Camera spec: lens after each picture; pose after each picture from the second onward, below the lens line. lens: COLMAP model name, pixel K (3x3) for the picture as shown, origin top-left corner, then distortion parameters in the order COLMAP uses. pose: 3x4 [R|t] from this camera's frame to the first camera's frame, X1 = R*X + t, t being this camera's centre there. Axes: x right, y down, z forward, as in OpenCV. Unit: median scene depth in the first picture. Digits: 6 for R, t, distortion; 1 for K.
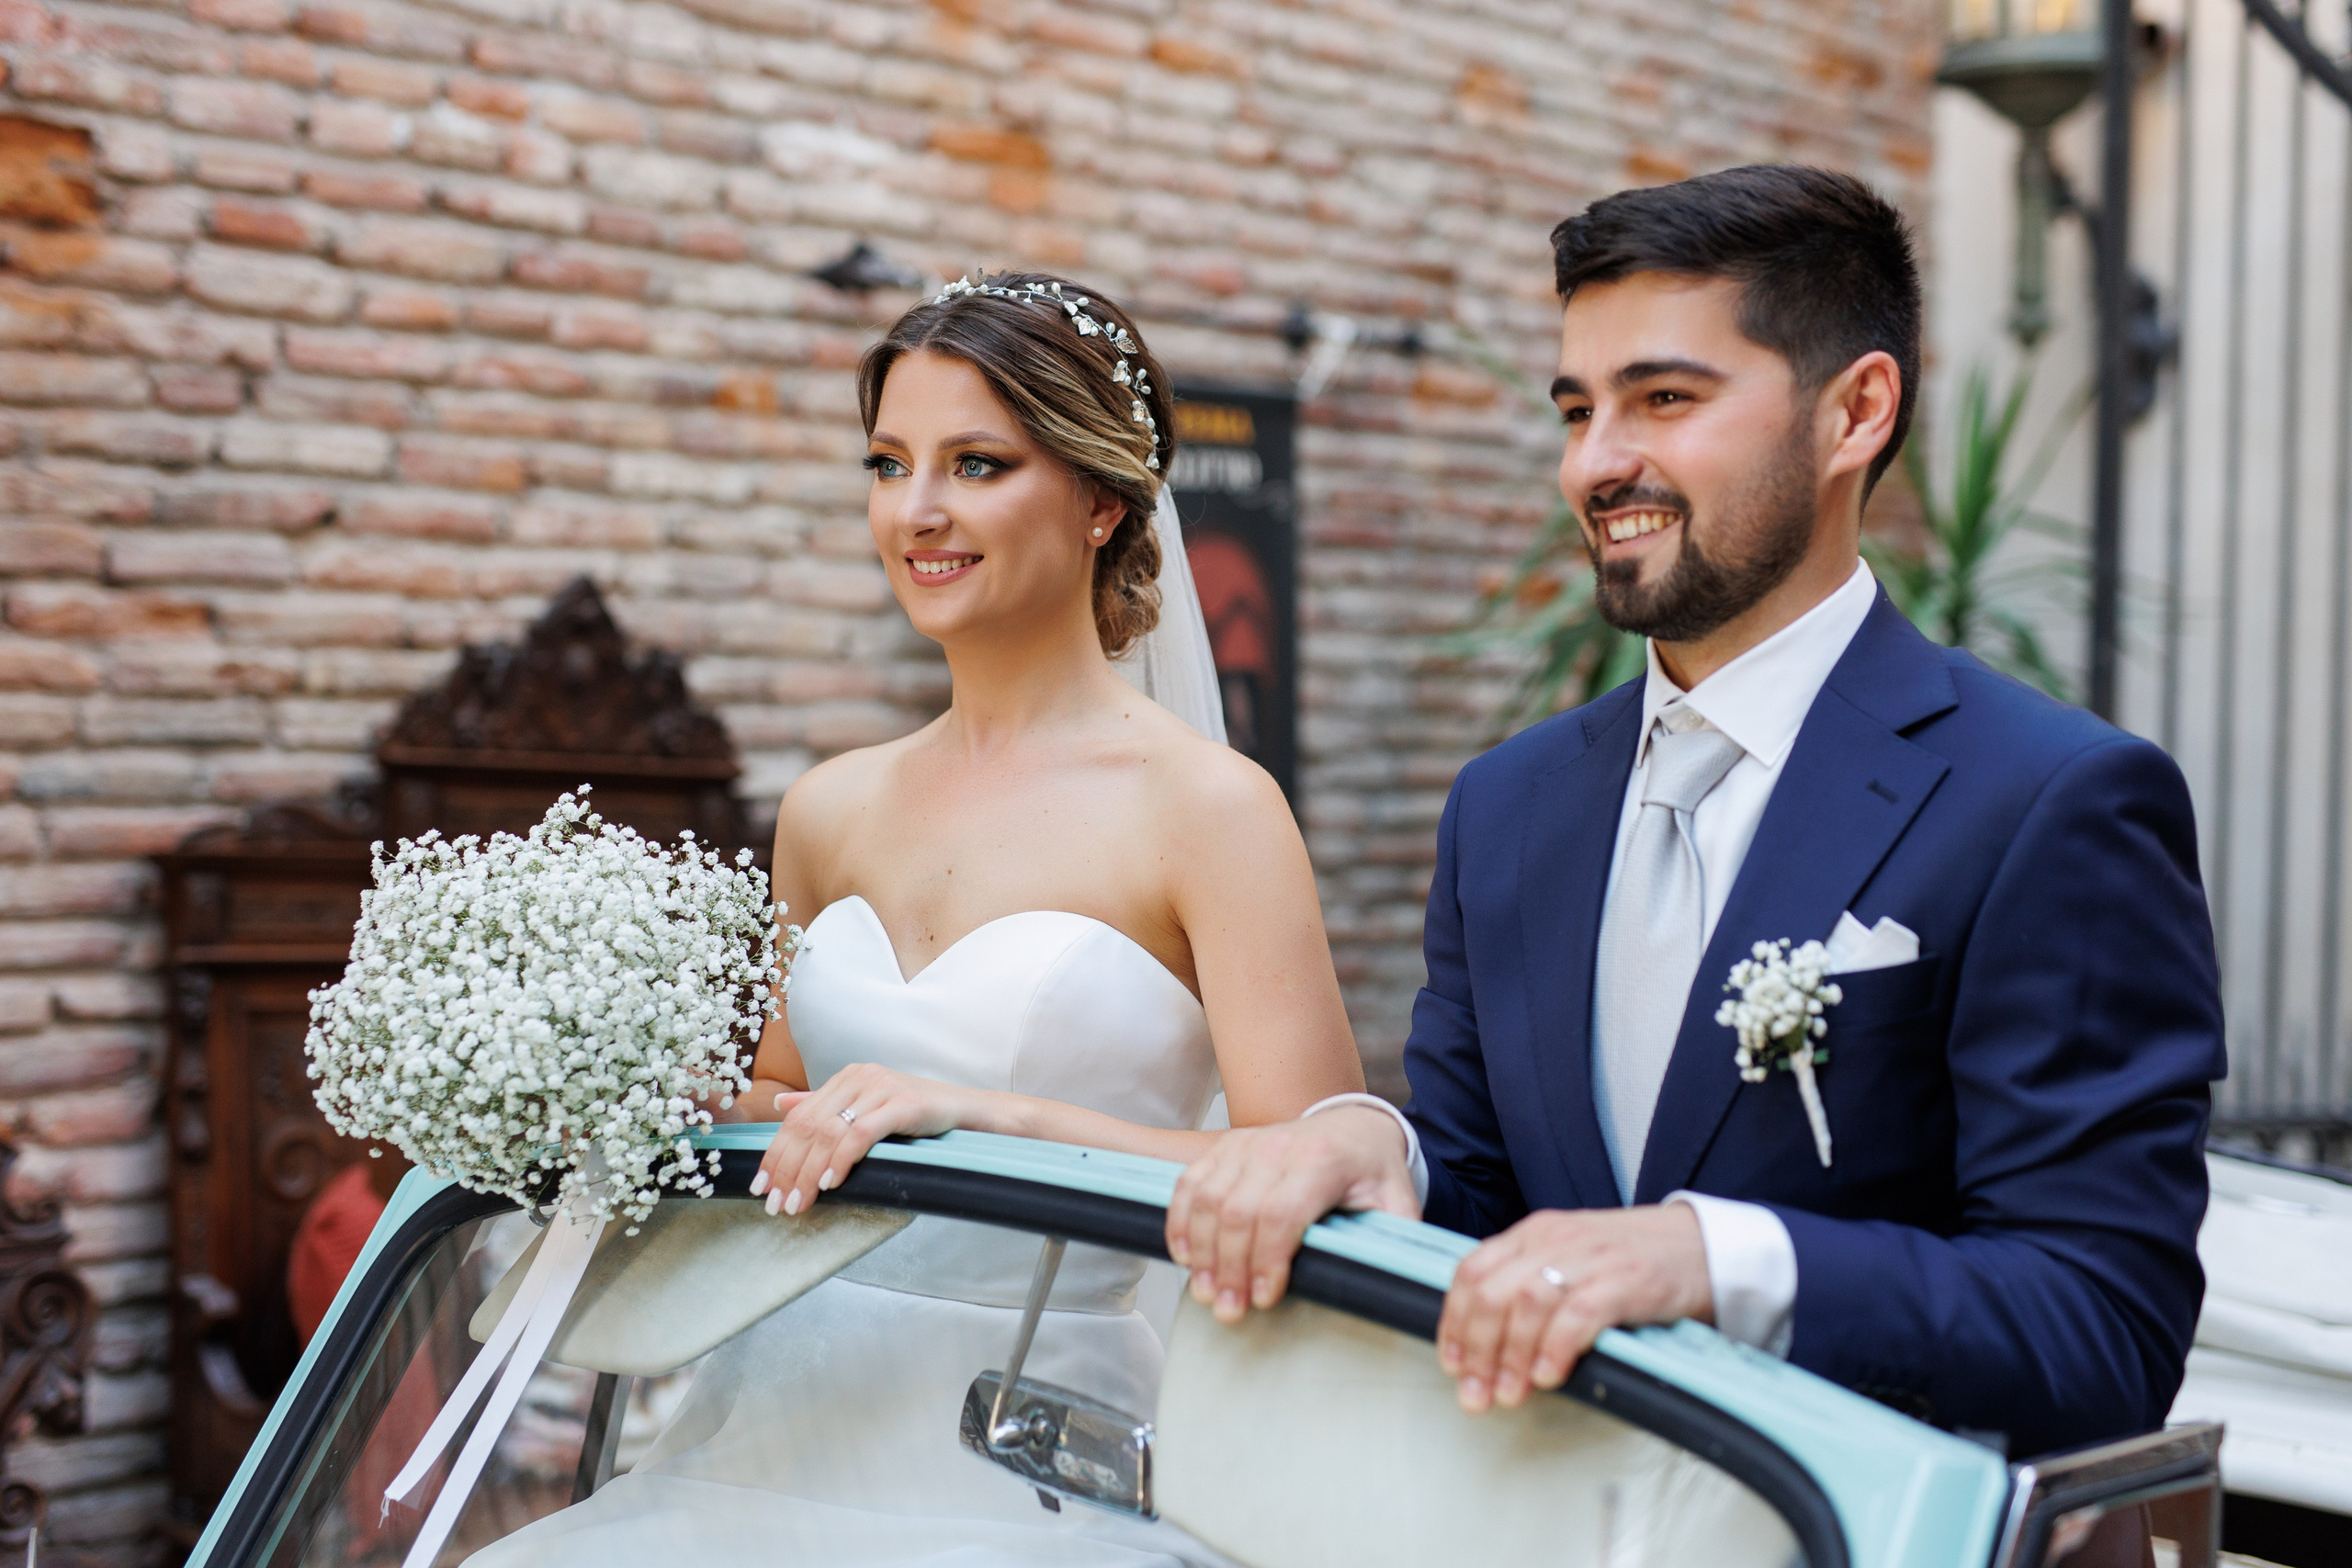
lens RADIAL K [[3469.0, 0, 1181.6], [0, 3469.0, 791.5], [0, 0, 1]] dist [0.131719, 0.000000]
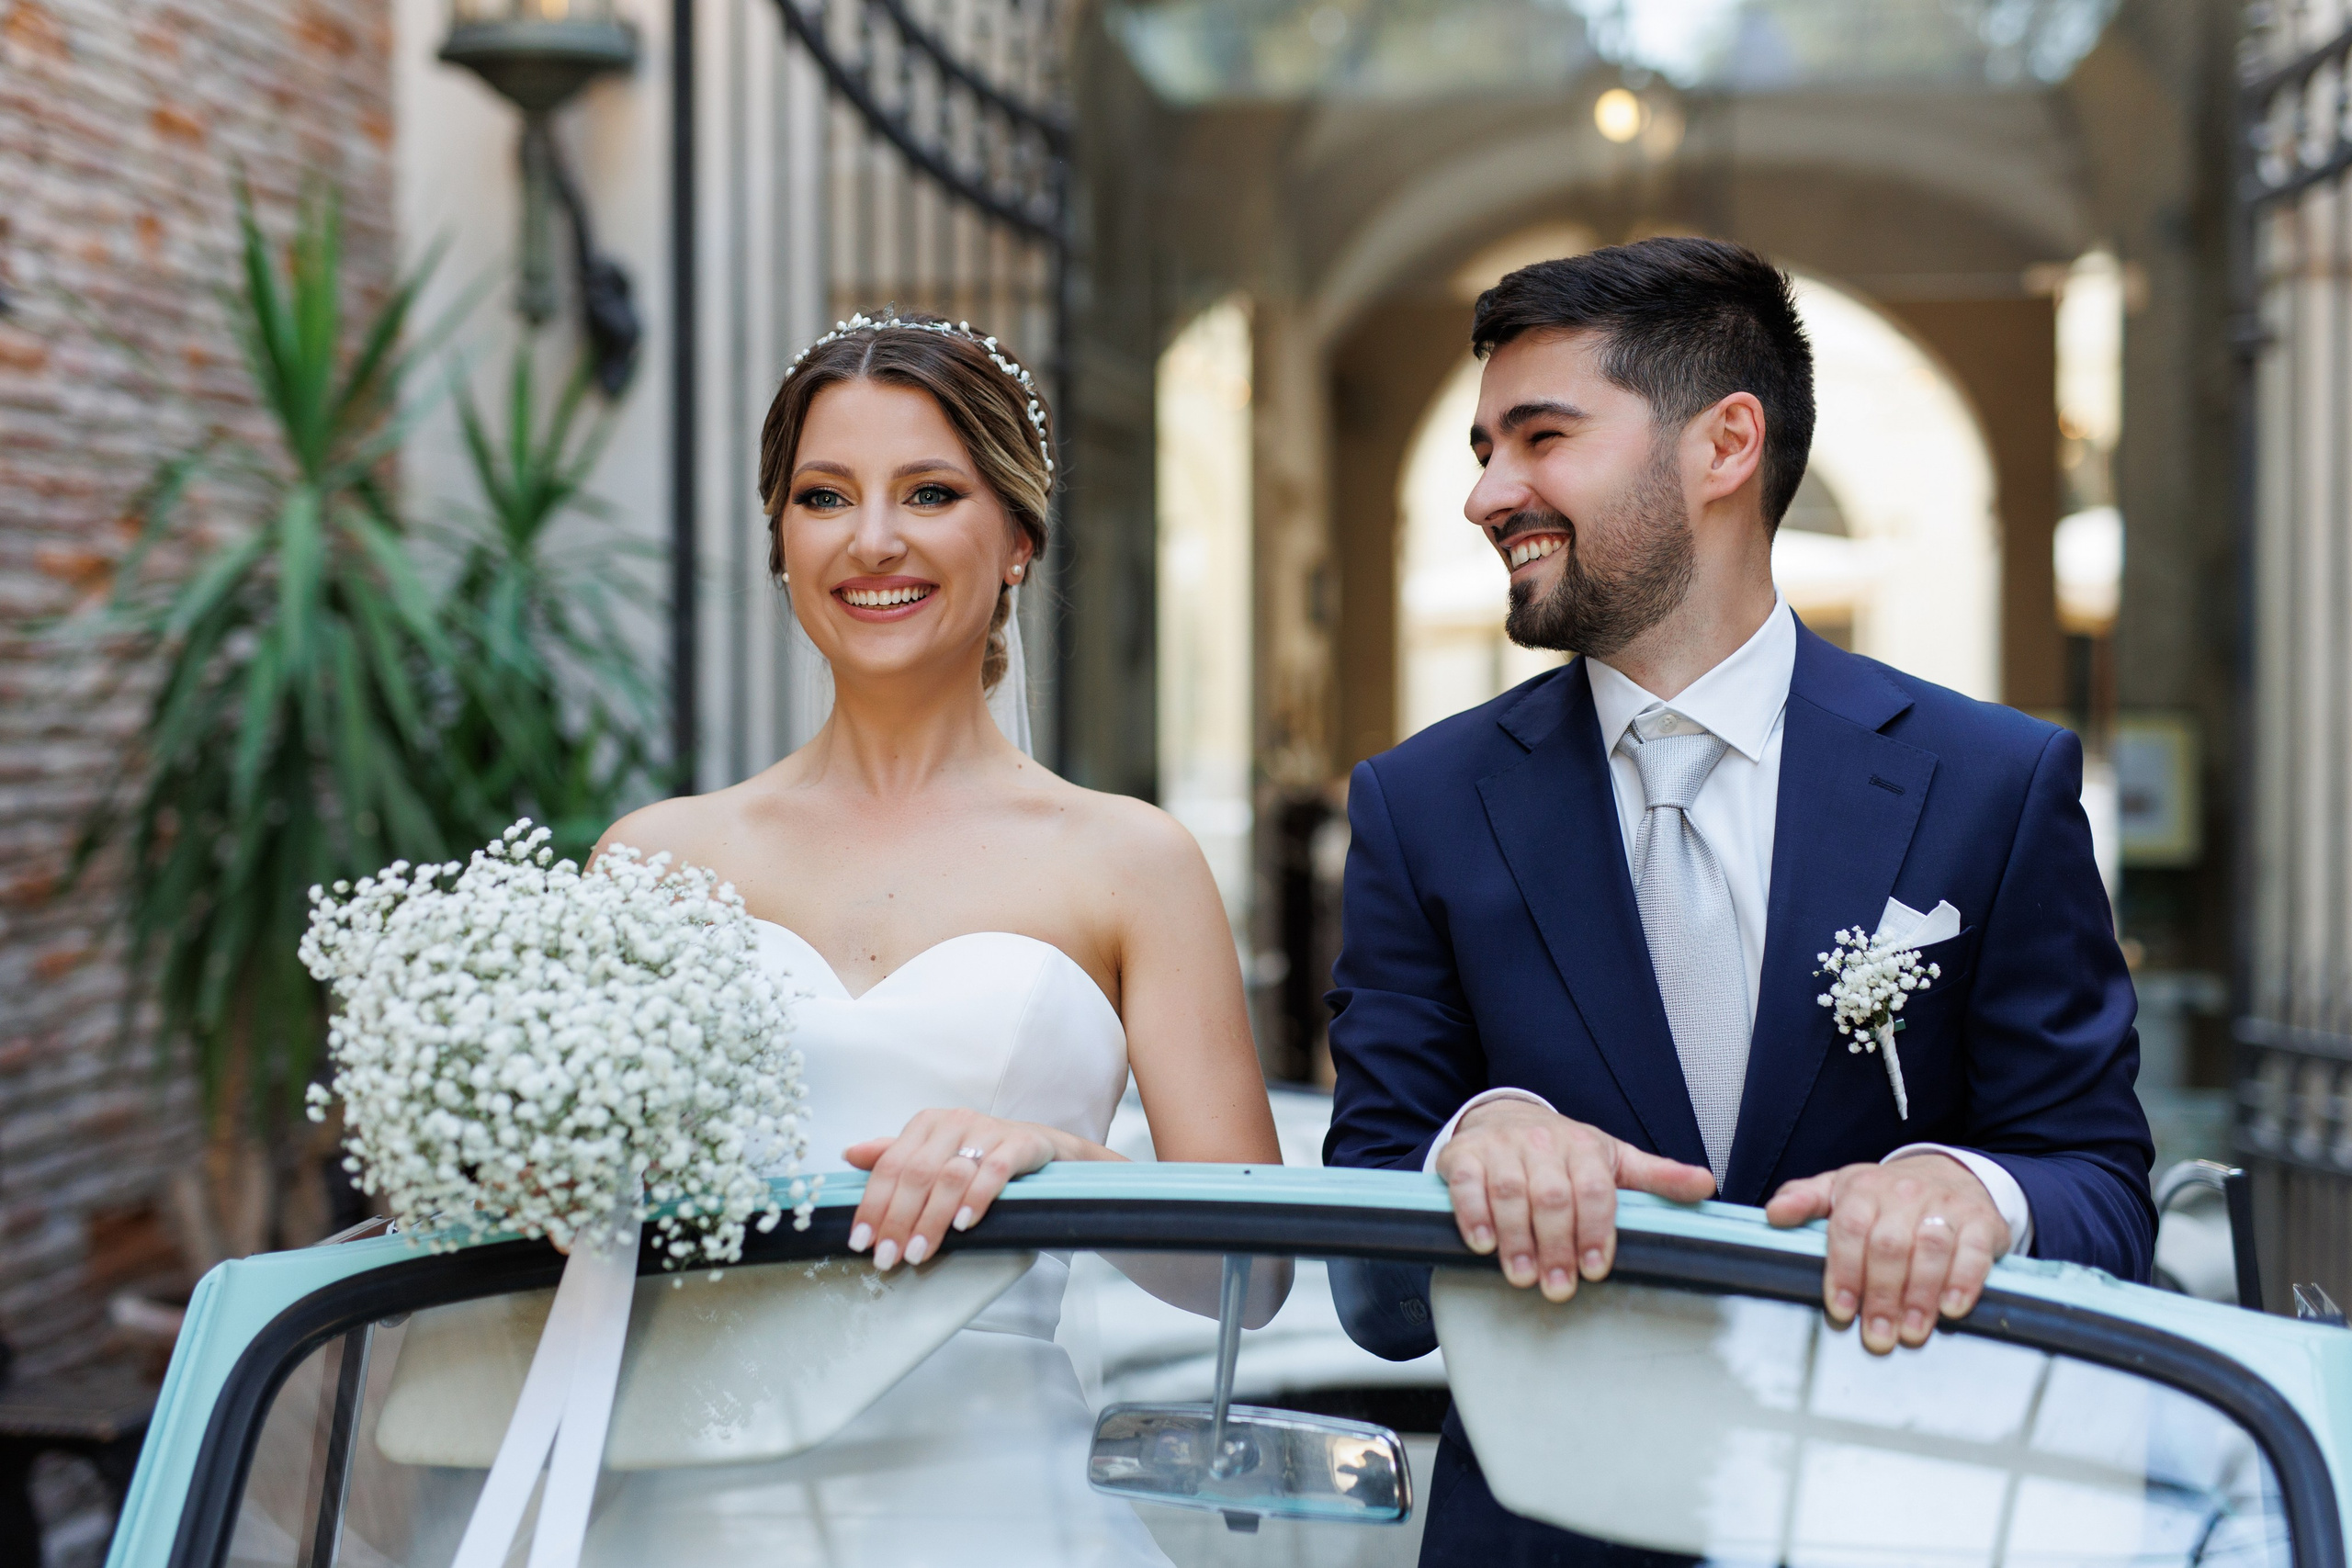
lens RADIAL K [[3469.0, 0, 1177.6], [0, 3469.0, 788.7], [0, 0, 1]] dist [0.131719, 0.000000]
pose [[0.845534, -0.043434, 0.532153, -0.173677], [0.036906, 0.999056, 0.022902, -0.009709], [-0.532645, 0.000275, 0.846339, 0.041873]]
